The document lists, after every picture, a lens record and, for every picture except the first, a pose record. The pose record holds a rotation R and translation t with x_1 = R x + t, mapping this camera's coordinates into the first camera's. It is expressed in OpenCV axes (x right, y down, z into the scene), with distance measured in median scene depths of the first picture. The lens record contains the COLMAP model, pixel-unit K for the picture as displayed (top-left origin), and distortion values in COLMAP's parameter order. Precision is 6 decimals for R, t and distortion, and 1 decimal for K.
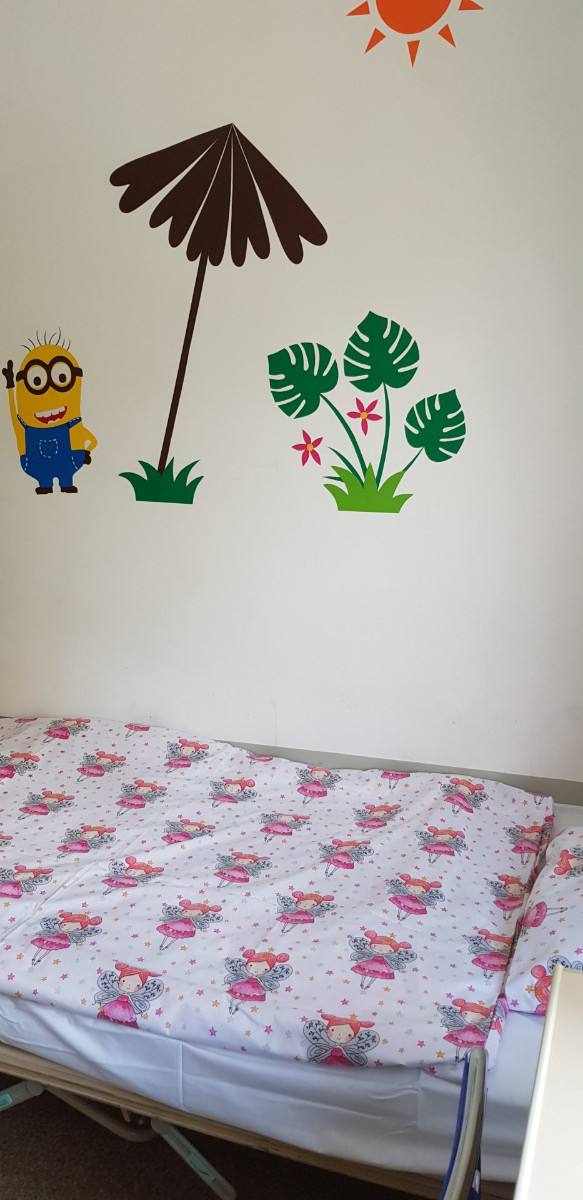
lens RADIAL K [[950.1, 0, 292.1], [0, 950.1, 609.1], [0, 0, 1]] dist [0.047257, -0.071006]
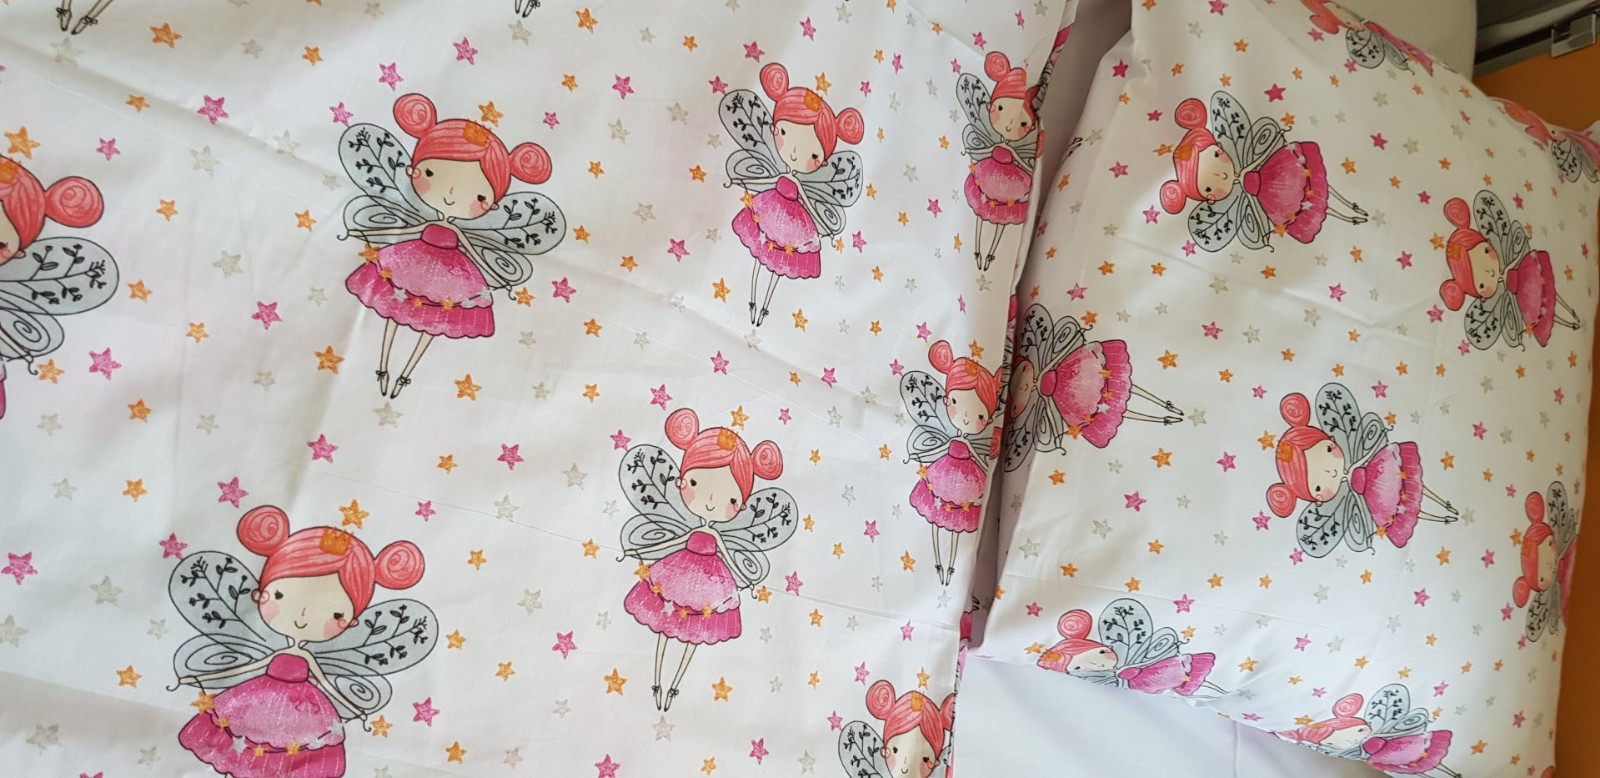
lens RADIAL K [[1266.8, 0, 797.8], [0, 1266.8, 396.8], [0, 0, 1]] dist [0.047257, -0.071006]
pose [[0.831307, -0.032934, 0.554837, -0.118124], [-0.512122, 0.342565, 0.787642, -0.007726], [-0.216008, -0.938917, 0.267911, 0.912534]]
